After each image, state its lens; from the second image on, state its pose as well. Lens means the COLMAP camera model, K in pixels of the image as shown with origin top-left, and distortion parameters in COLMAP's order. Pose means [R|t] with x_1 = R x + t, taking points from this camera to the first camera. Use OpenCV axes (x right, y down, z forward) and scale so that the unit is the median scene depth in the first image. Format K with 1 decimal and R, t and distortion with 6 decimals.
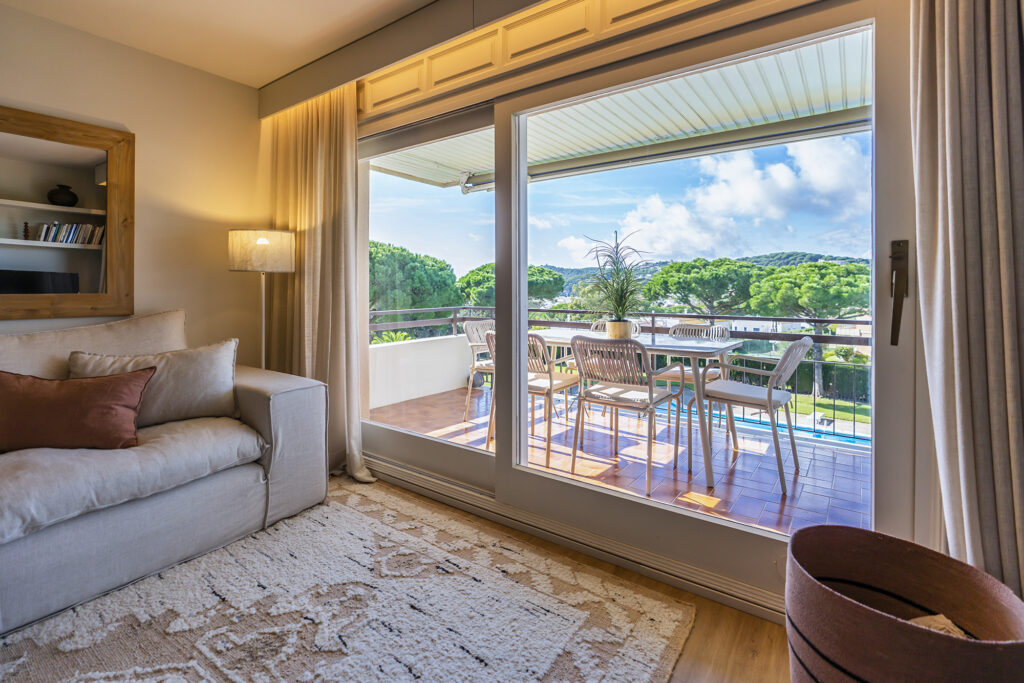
lens RADIAL K [[474.9, 0, 511.8], [0, 474.9, 290.2], [0, 0, 1]] dist [-0.010936, -0.000396]
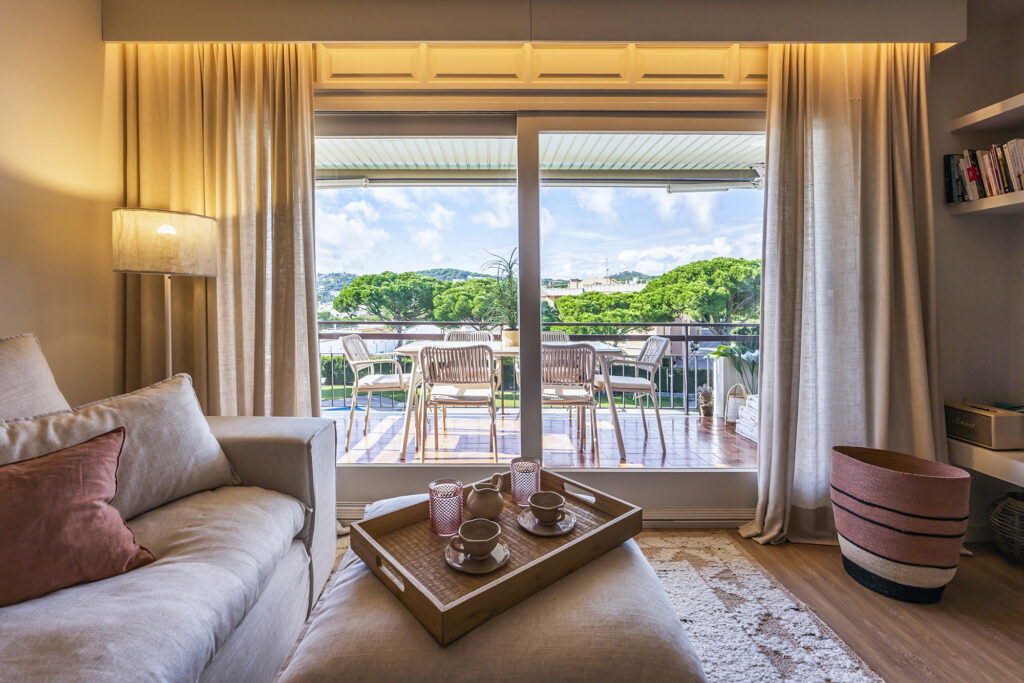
lens RADIAL K [[469.3, 0, 512.7], [0, 469.3, 303.7], [0, 0, 1]] dist [-0.027661, 0.000224]
pose [[0.801367, -0.004696, 0.598155, -0.532850], [0.002349, 0.999986, 0.004703, 0.000977], [-0.598168, -0.002364, 0.801367, 0.171999]]
